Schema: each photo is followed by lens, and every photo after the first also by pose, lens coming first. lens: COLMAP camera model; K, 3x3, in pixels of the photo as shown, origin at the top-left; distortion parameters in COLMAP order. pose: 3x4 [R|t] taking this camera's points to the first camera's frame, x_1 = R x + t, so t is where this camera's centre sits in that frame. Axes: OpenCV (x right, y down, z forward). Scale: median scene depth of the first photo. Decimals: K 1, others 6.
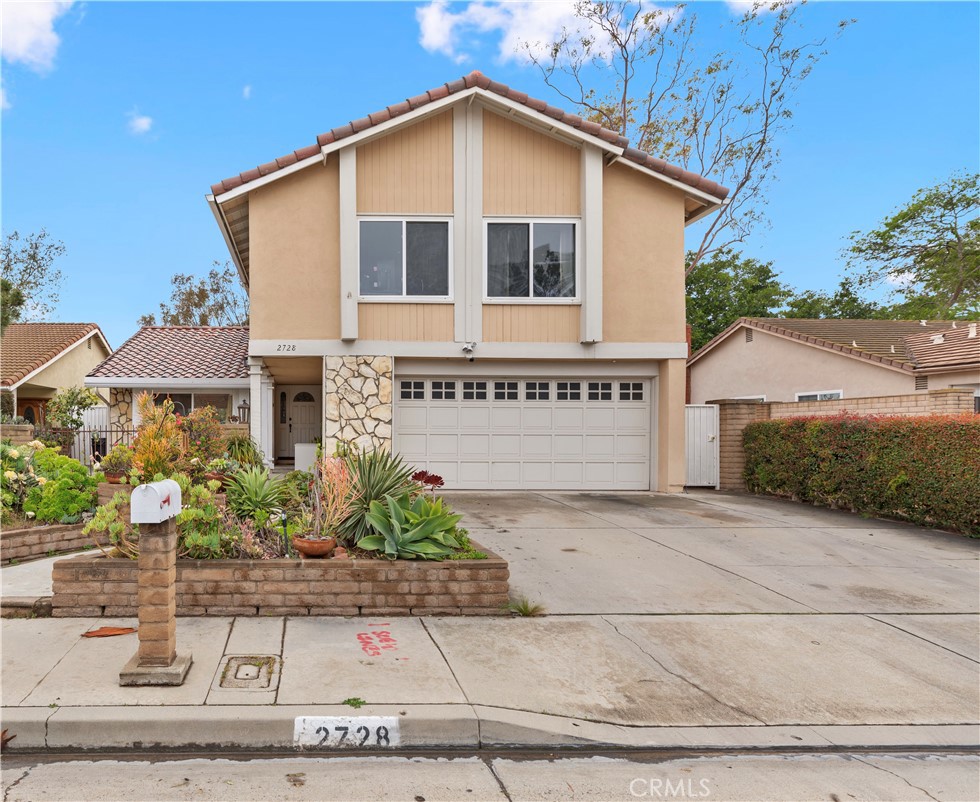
lens RADIAL K [[761.0, 0, 485.3], [0, 761.0, 442.7], [0, 0, 1]] dist [-0.003005, -0.003503]
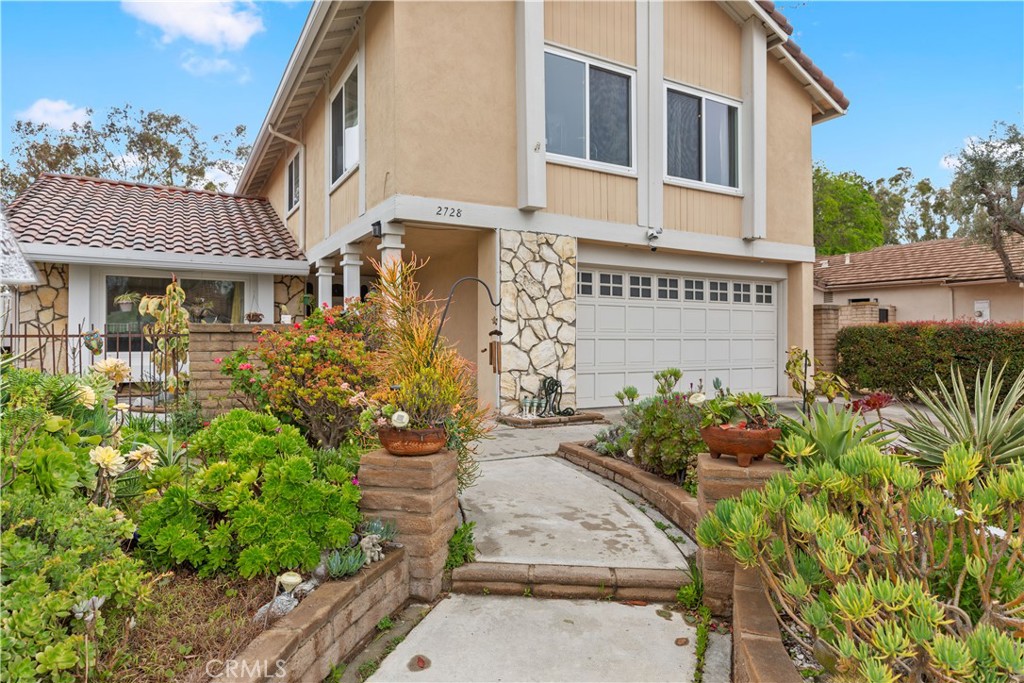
lens RADIAL K [[583.7, 0, 513.0], [0, 583.7, 337.5], [0, 0, 1]] dist [0.003987, 0.000975]
pose [[0.883021, -0.002309, 0.469328, -0.451724], [0.007528, 0.999929, -0.009245, -0.008006], [-0.469274, 0.011697, 0.882975, 0.514345]]
